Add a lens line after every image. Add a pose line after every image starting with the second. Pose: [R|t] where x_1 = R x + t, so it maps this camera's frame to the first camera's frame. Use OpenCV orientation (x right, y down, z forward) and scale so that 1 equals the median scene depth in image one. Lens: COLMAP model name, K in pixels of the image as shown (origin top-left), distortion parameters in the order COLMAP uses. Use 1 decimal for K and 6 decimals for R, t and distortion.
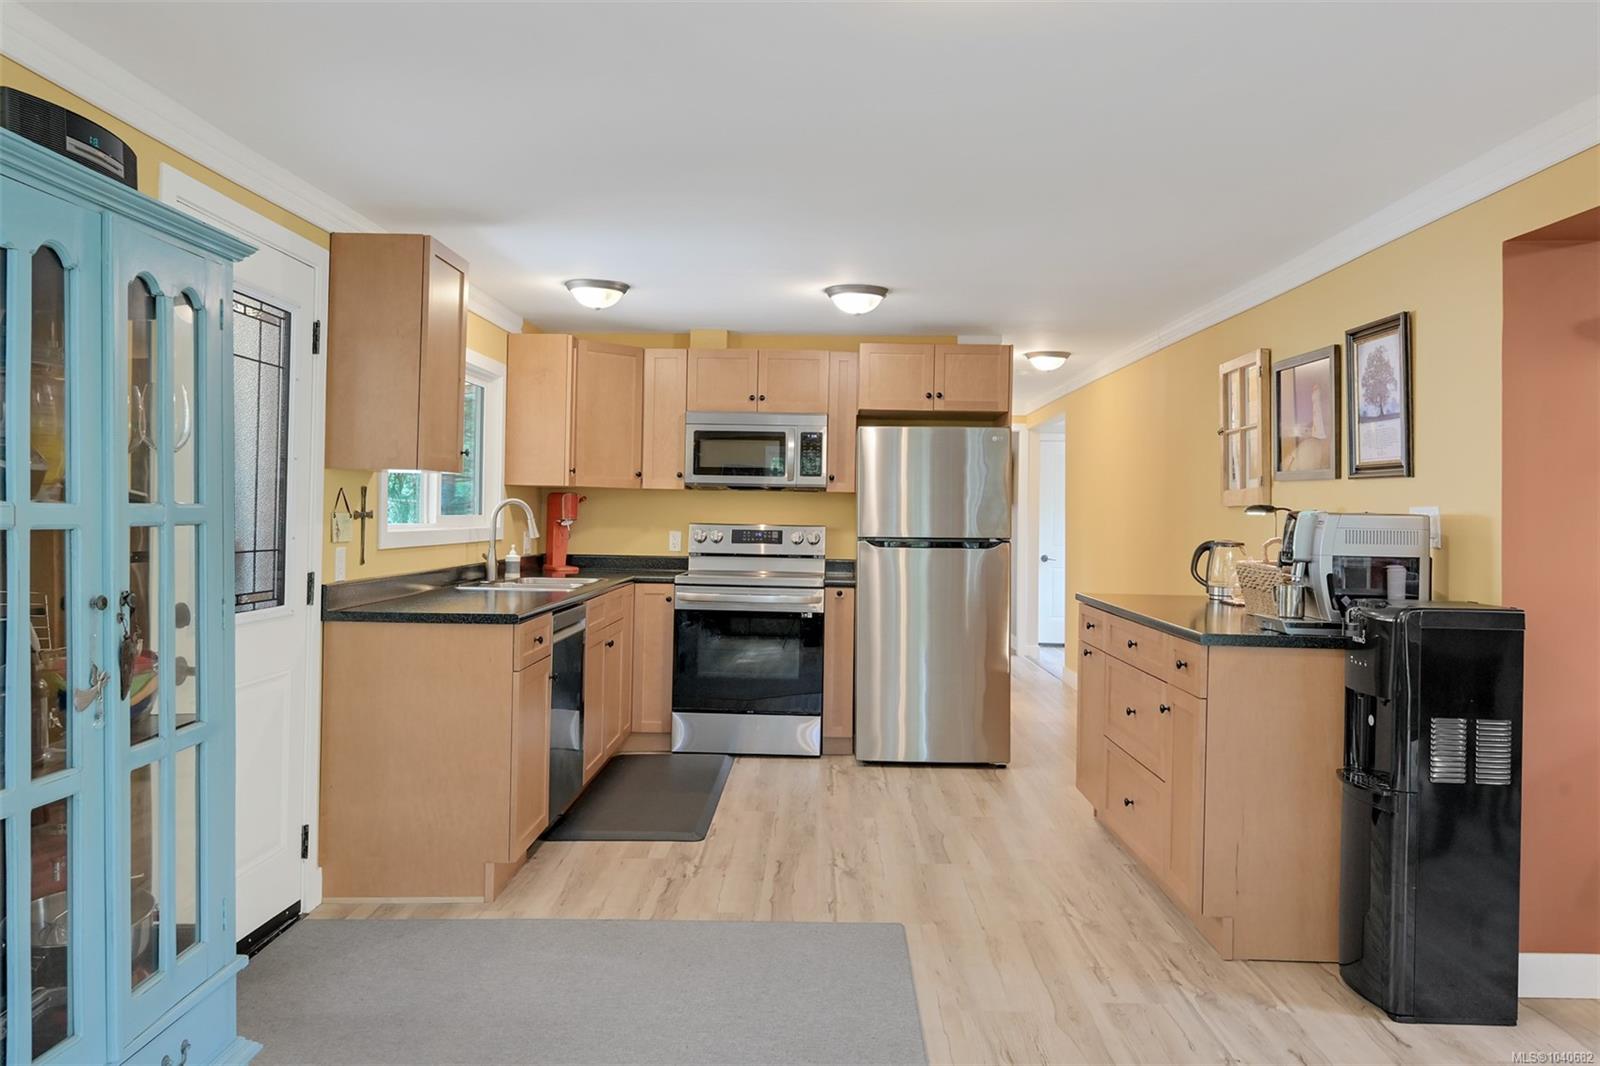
lens RADIAL K [[1182.9, 0, 809.0], [0, 1182.9, 488.0], [0, 0, 1]] dist [0.001802, 0.001471]
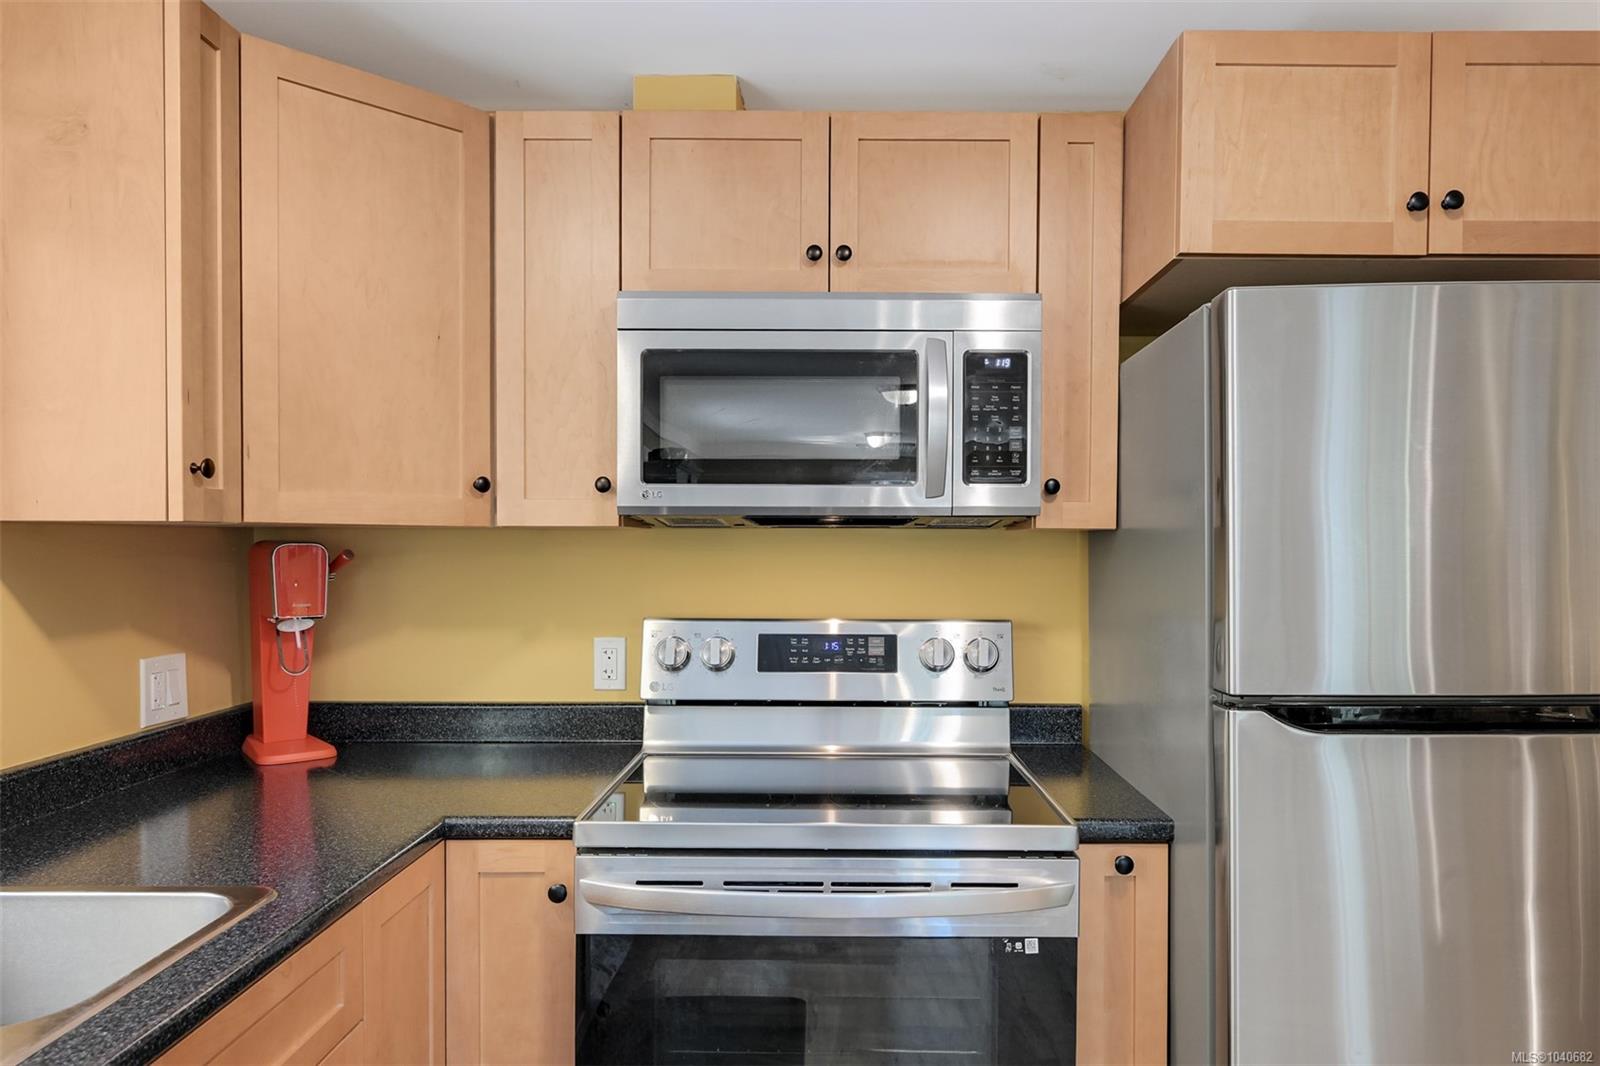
lens RADIAL K [[1047.7, 0, 831.2], [0, 1047.7, 564.7], [0, 0, 1]] dist [-0.001697, 0.000029]
pose [[0.999744, -0.014588, 0.017277, -0.065186], [0.013841, 0.998997, 0.042582, -0.000060], [-0.017881, -0.042332, 0.998944, 0.916931]]
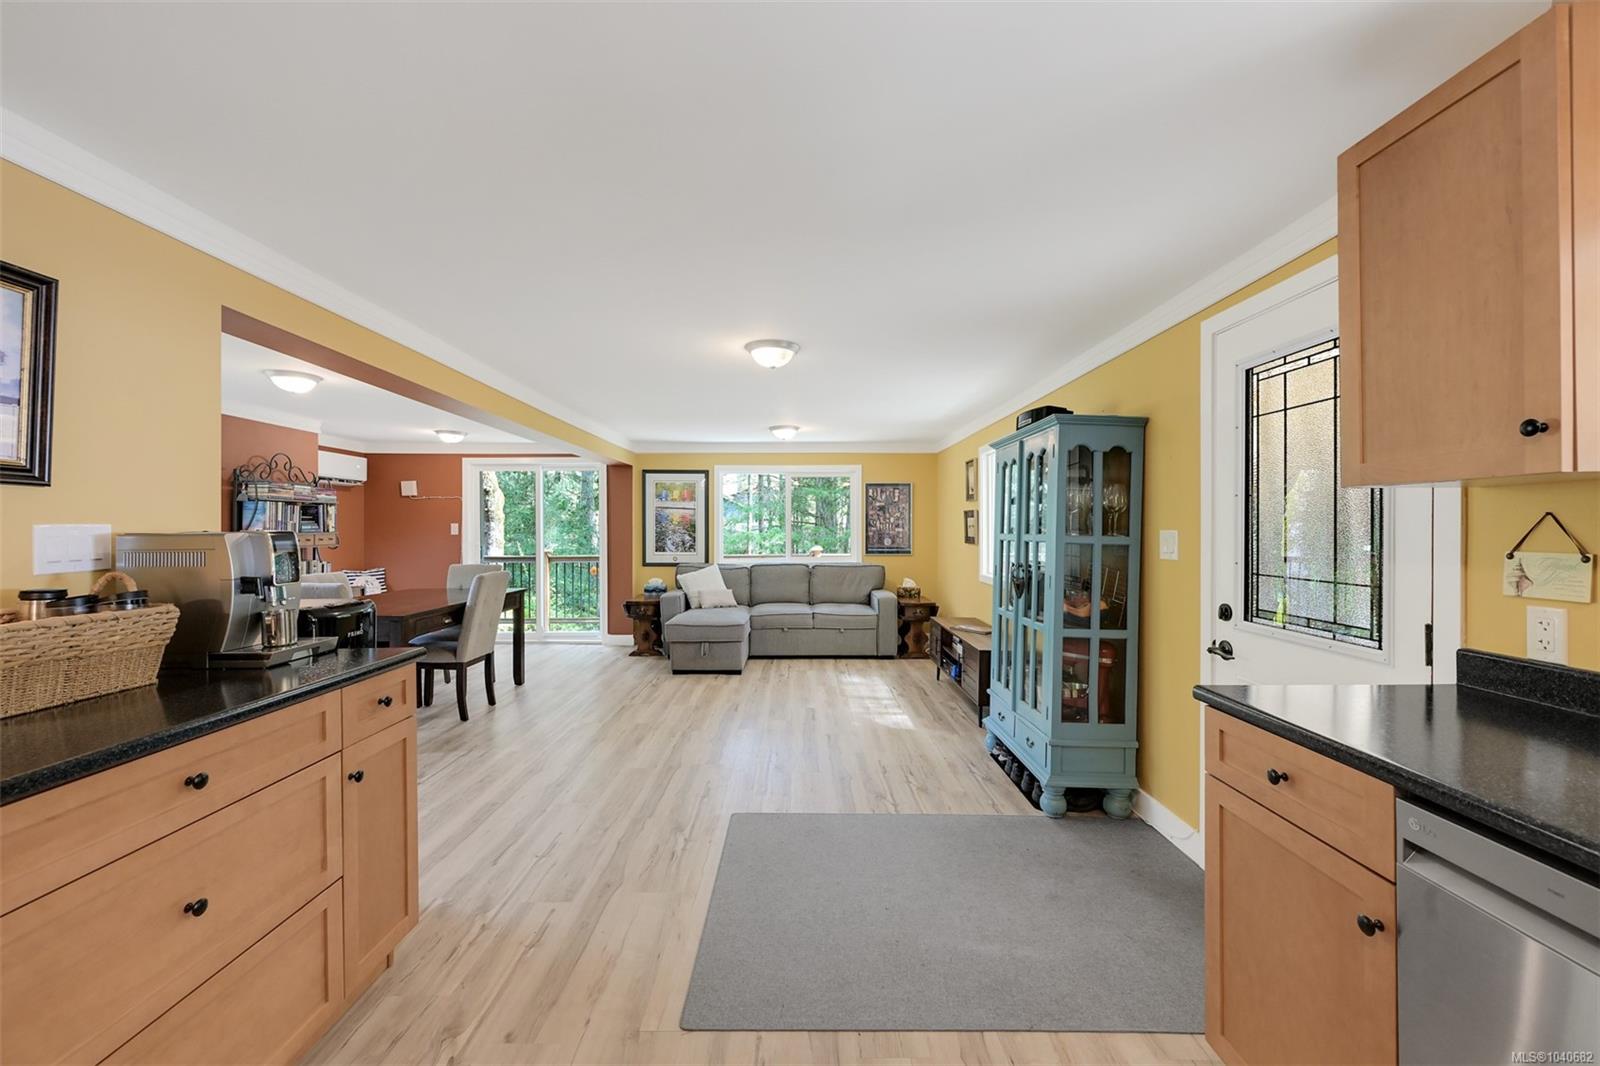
lens RADIAL K [[617.5, 0, 797.2], [0, 617.5, 534.6], [0, 0, 1]] dist [0.020307, 0.000244]
pose [[-0.999919, -0.012100, -0.004014, 0.001016], [-0.012060, 0.999877, -0.009987, 0.015876], [0.004134, -0.009938, -0.999942, 1.069901]]
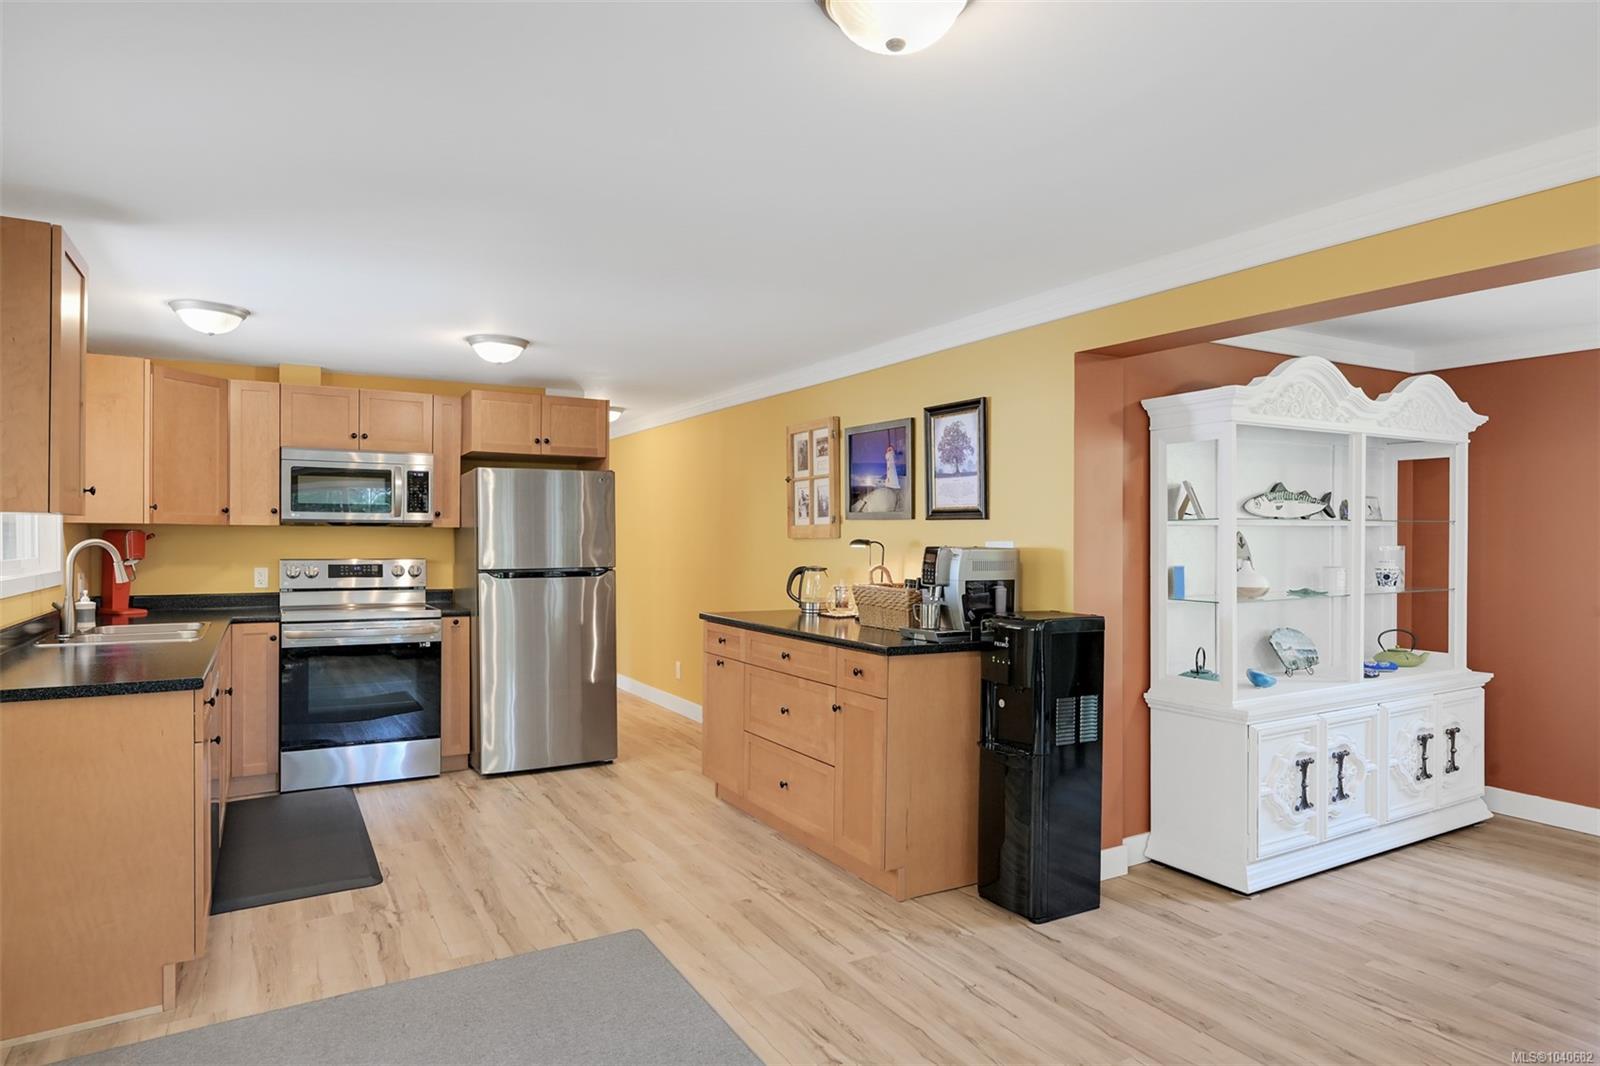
lens RADIAL K [[928.8, 0, 802.6], [0, 928.8, 544.7], [0, 0, 1]] dist [-0.001944, 0.000410]
pose [[0.859704, -0.016477, 0.510526, -0.165485], [-0.000456, 0.999454, 0.033026, -0.011580], [-0.510792, -0.028626, 0.859228, 0.143432]]
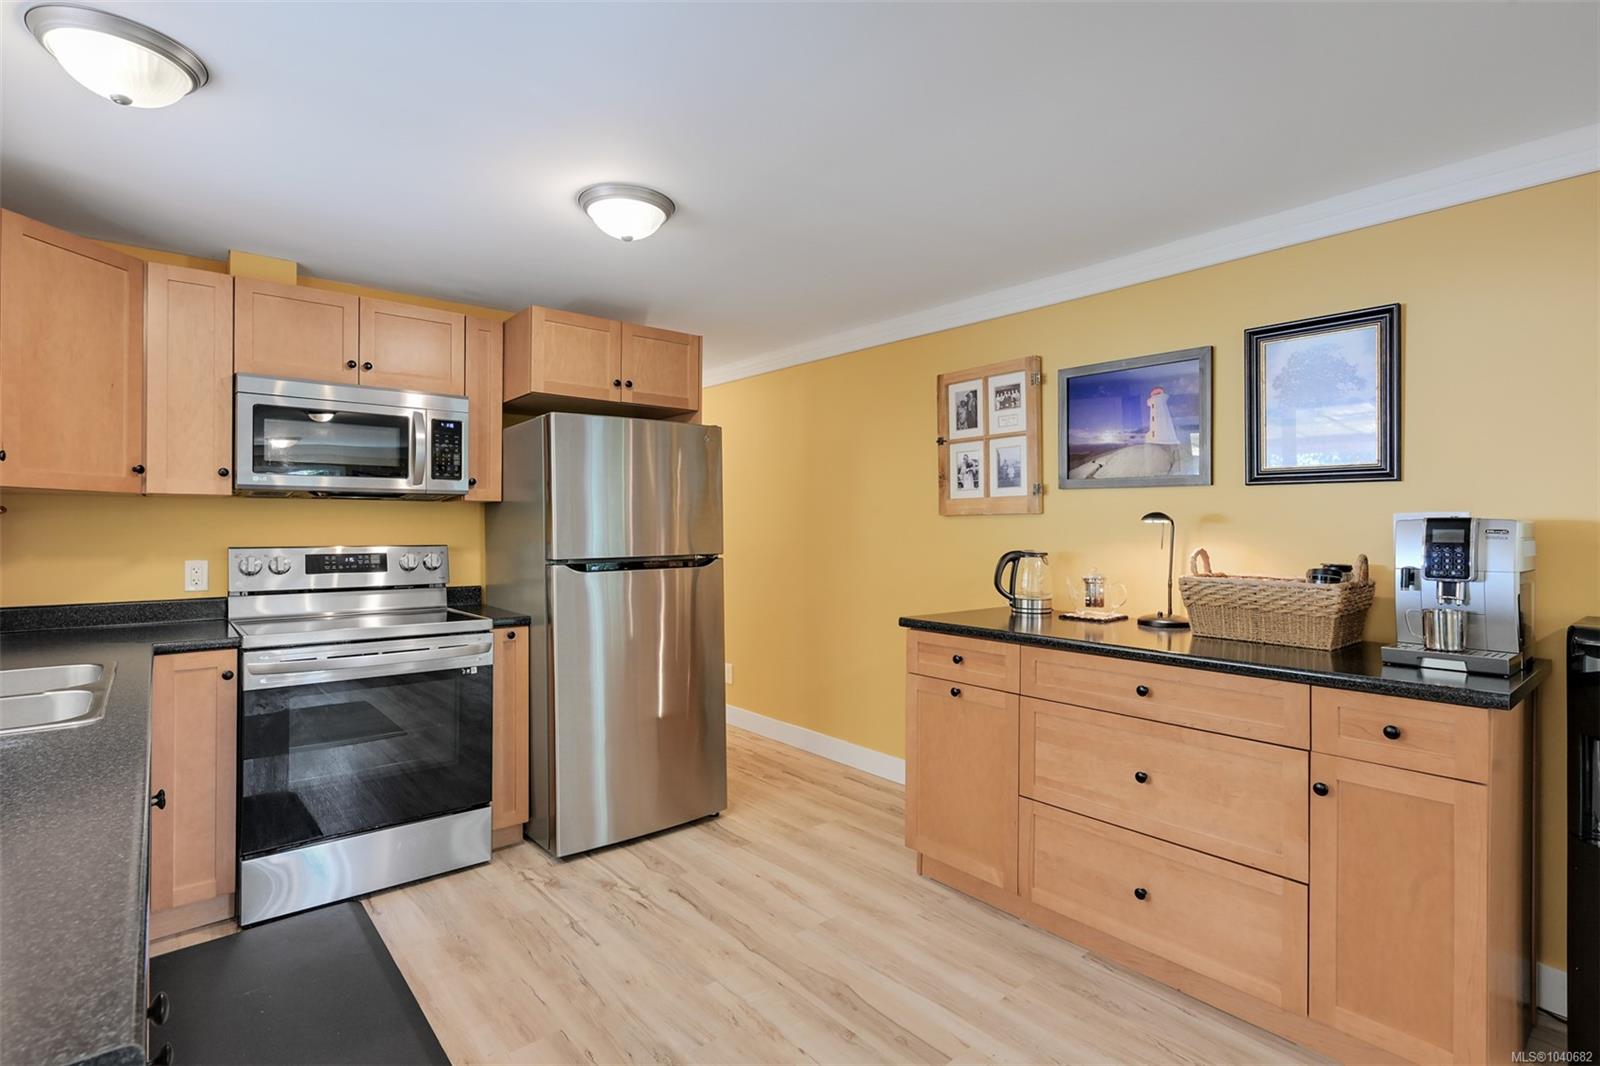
lens RADIAL K [[770.9, 0, 800.4], [0, 770.9, 523.6], [0, 0, 1]] dist [-0.000158, -0.000114]
pose [[0.757637, -0.014169, 0.652522, -0.190272], [-0.001343, 0.999728, 0.023268, 0.008317], [-0.652674, -0.018505, 0.757413, 0.636481]]
